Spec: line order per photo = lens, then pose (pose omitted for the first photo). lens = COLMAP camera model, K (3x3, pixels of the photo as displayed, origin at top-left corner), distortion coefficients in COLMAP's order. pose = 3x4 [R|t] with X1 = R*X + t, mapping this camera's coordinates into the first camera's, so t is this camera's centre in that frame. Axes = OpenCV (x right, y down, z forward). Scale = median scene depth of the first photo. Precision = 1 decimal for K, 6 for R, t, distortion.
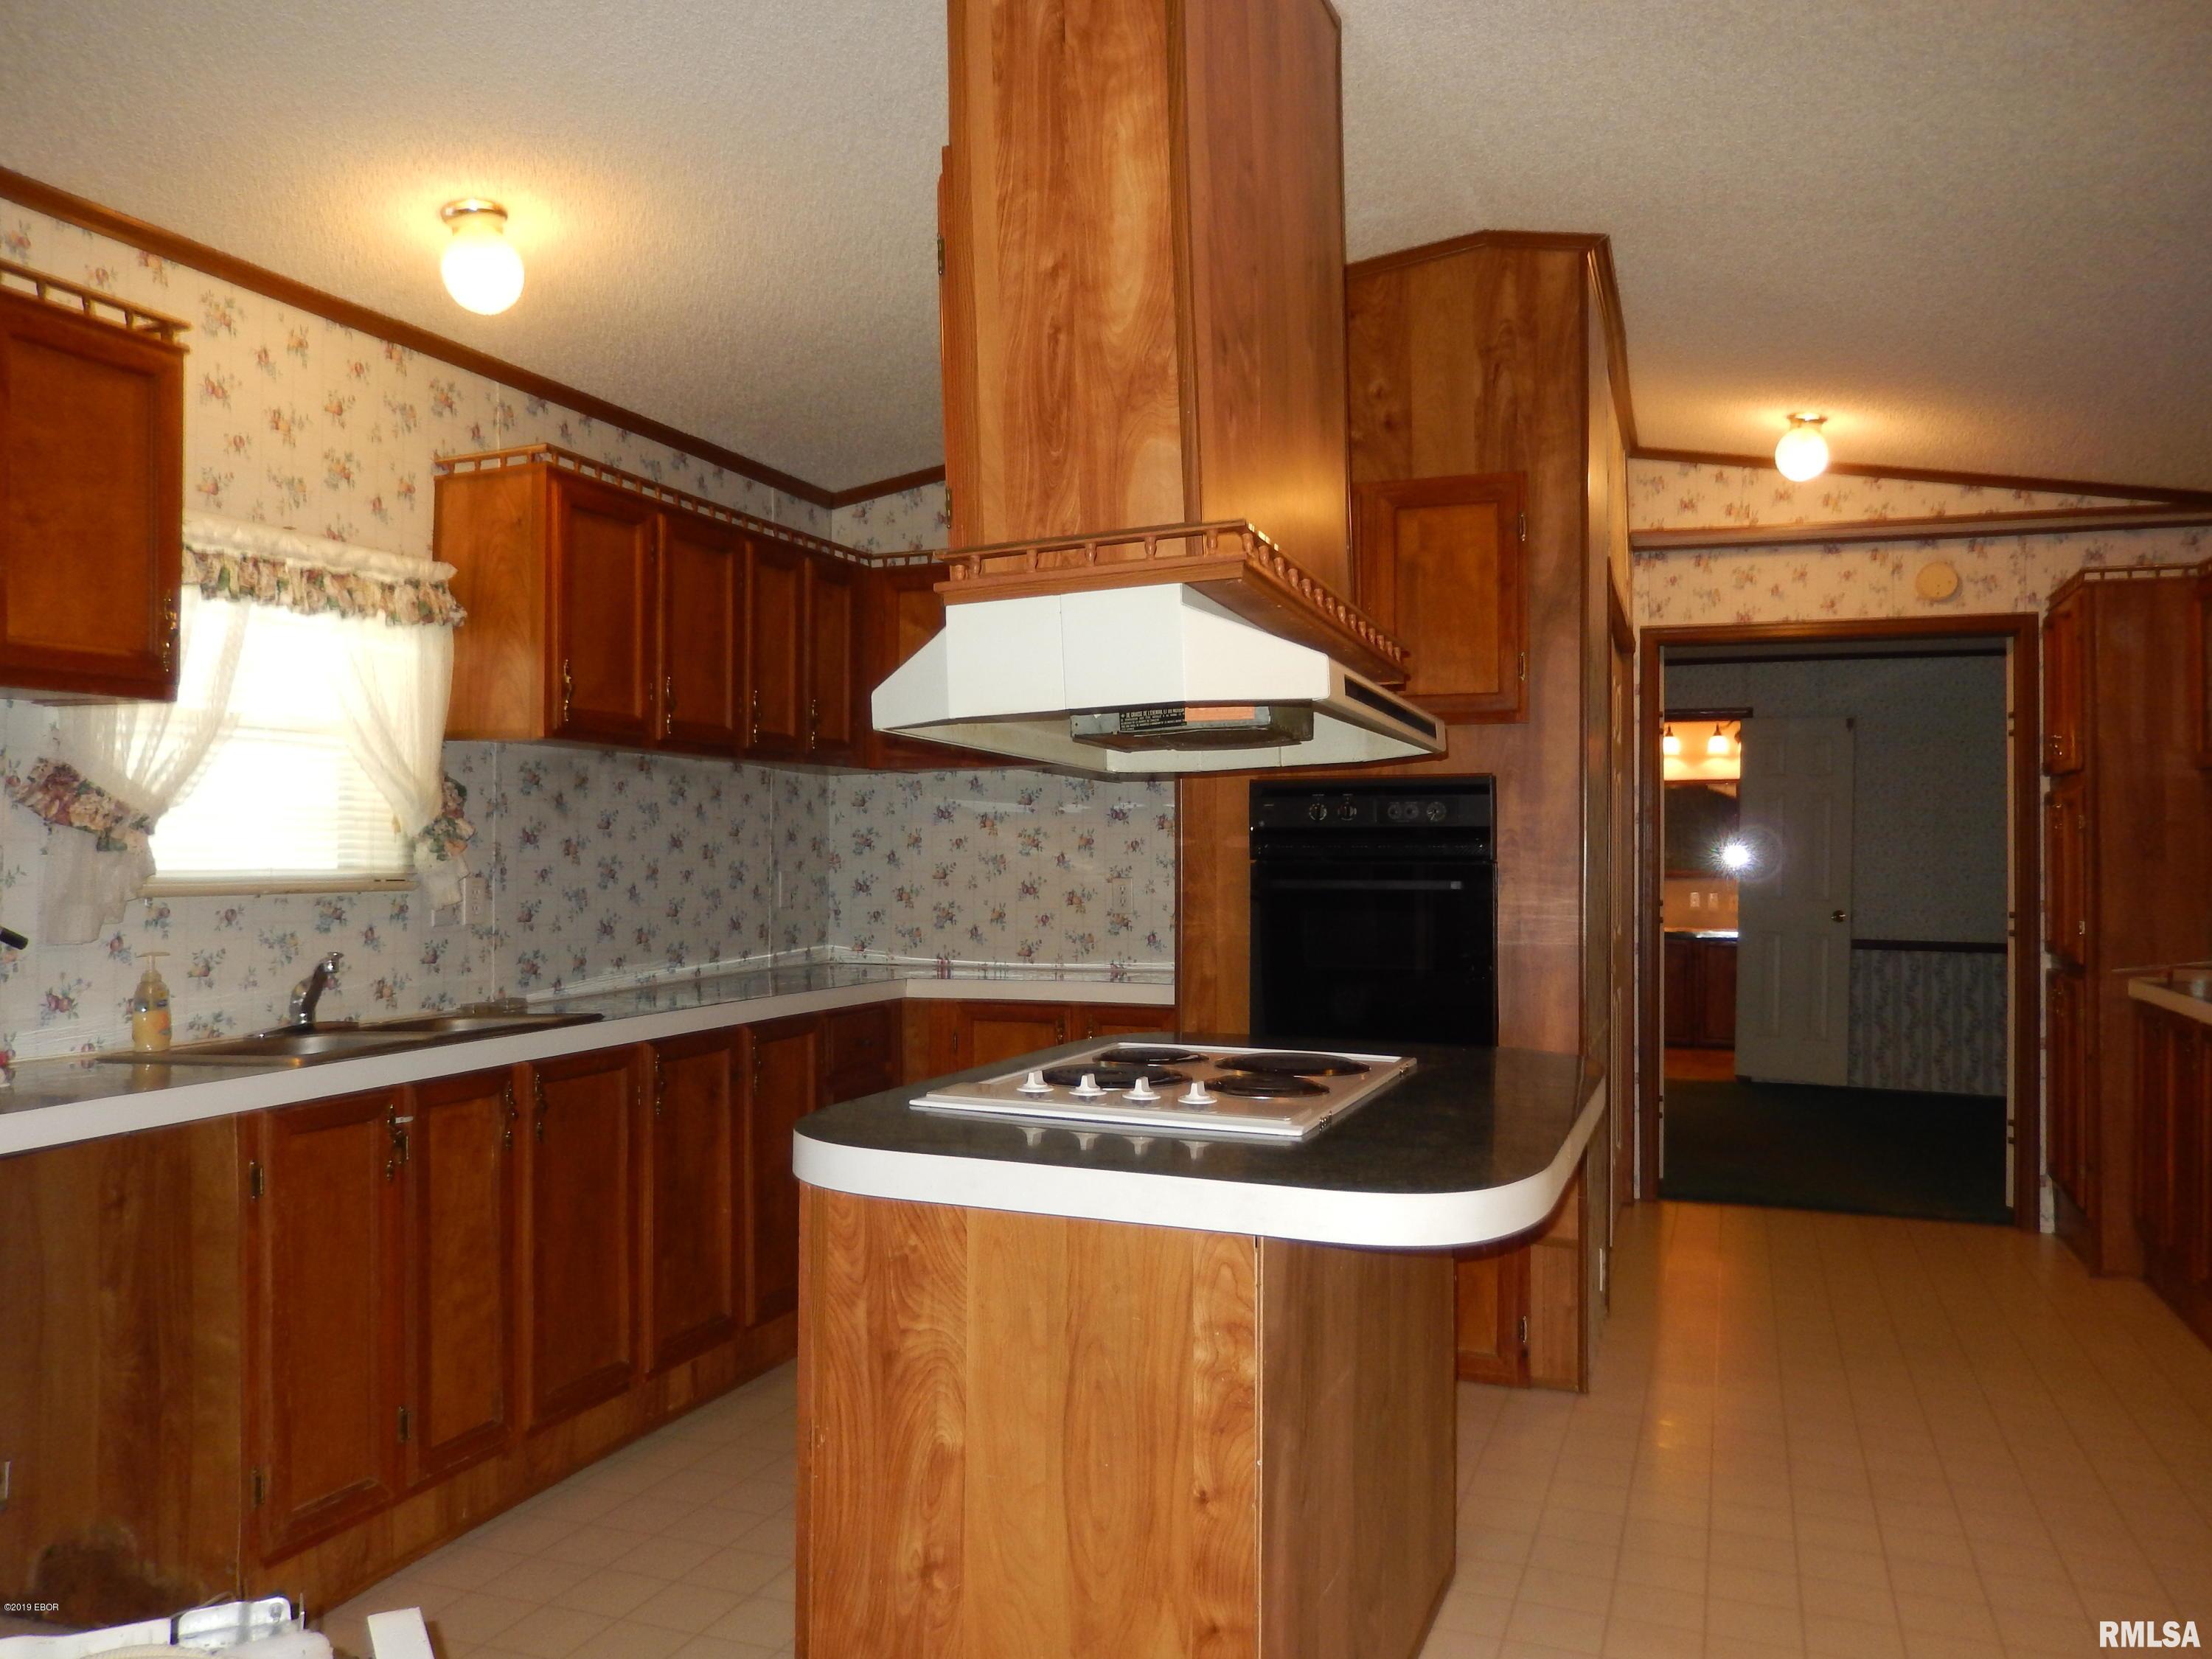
lens RADIAL K [[1674.9, 0, 1105.1], [0, 1674.9, 840.6], [0, 0, 1]] dist [0.022615, -0.039786]
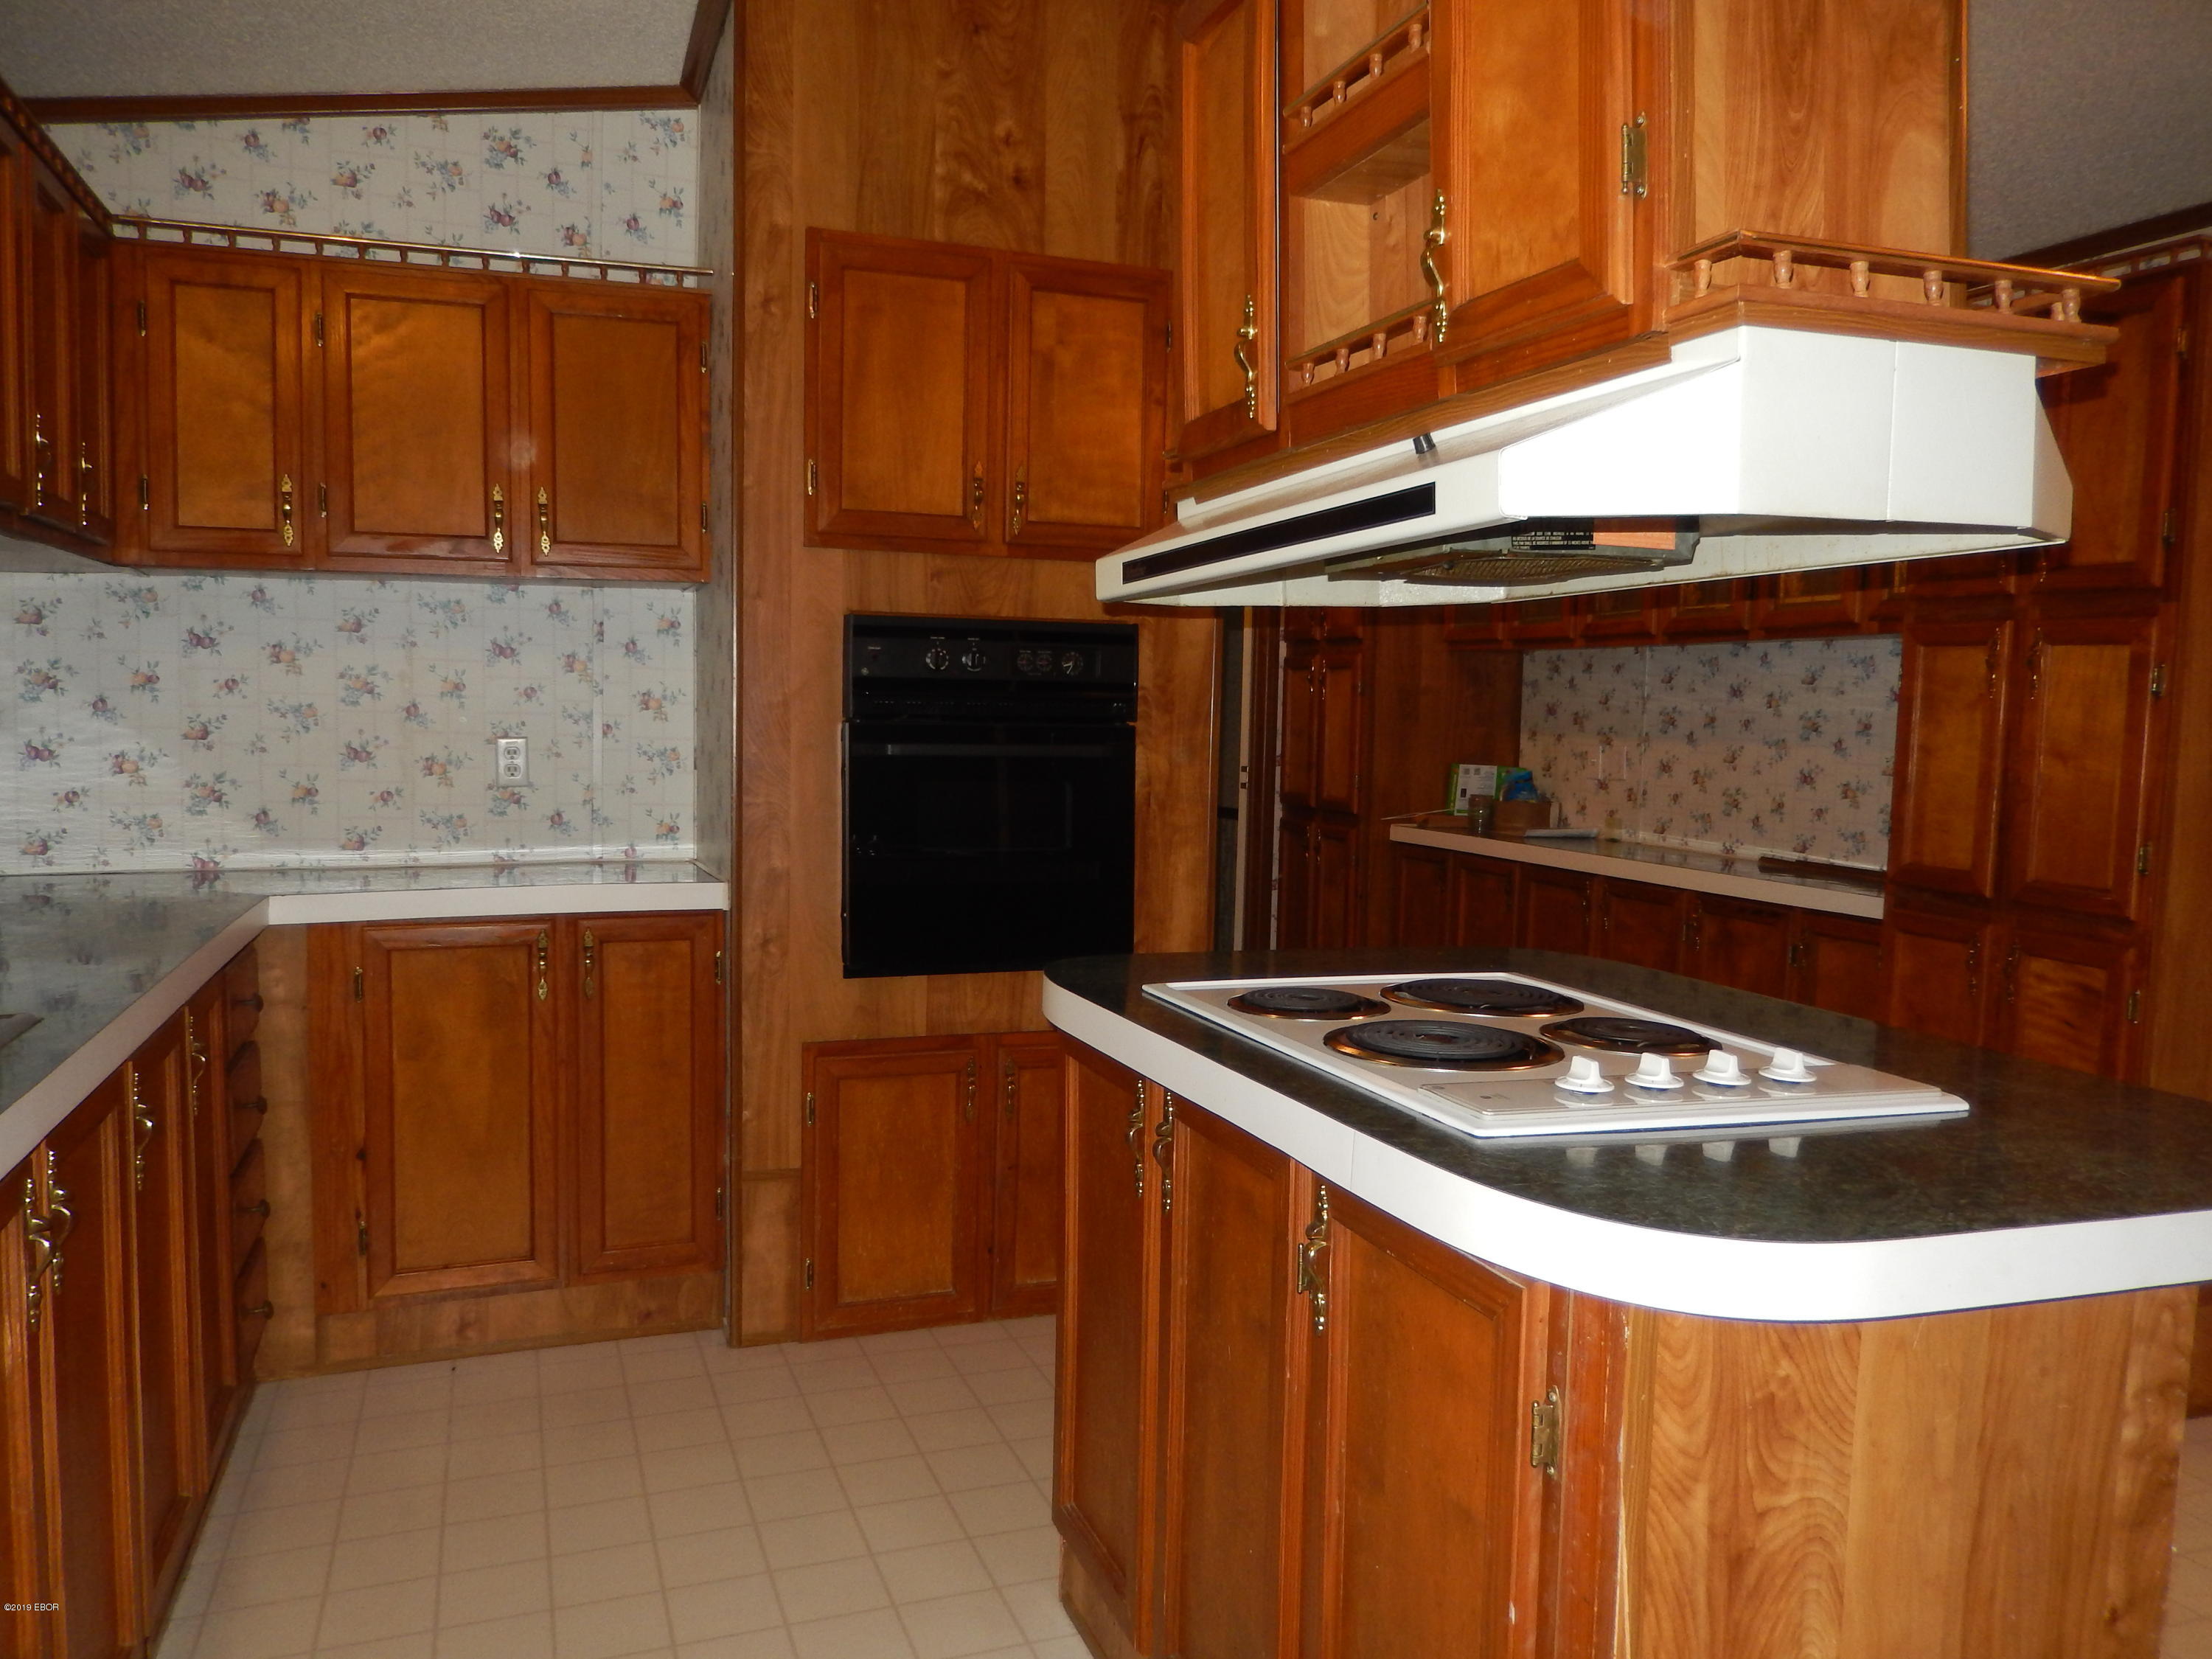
lens RADIAL K [[1674.9, 0, 1107.2], [0, 1674.9, 822.2], [0, 0, 1]] dist [0.022615, -0.039786]
pose [[0.762291, -0.033908, 0.646345, -0.657559], [-0.020168, 0.996897, 0.076084, -0.004364], [-0.646920, -0.071034, 0.759243, 0.664099]]
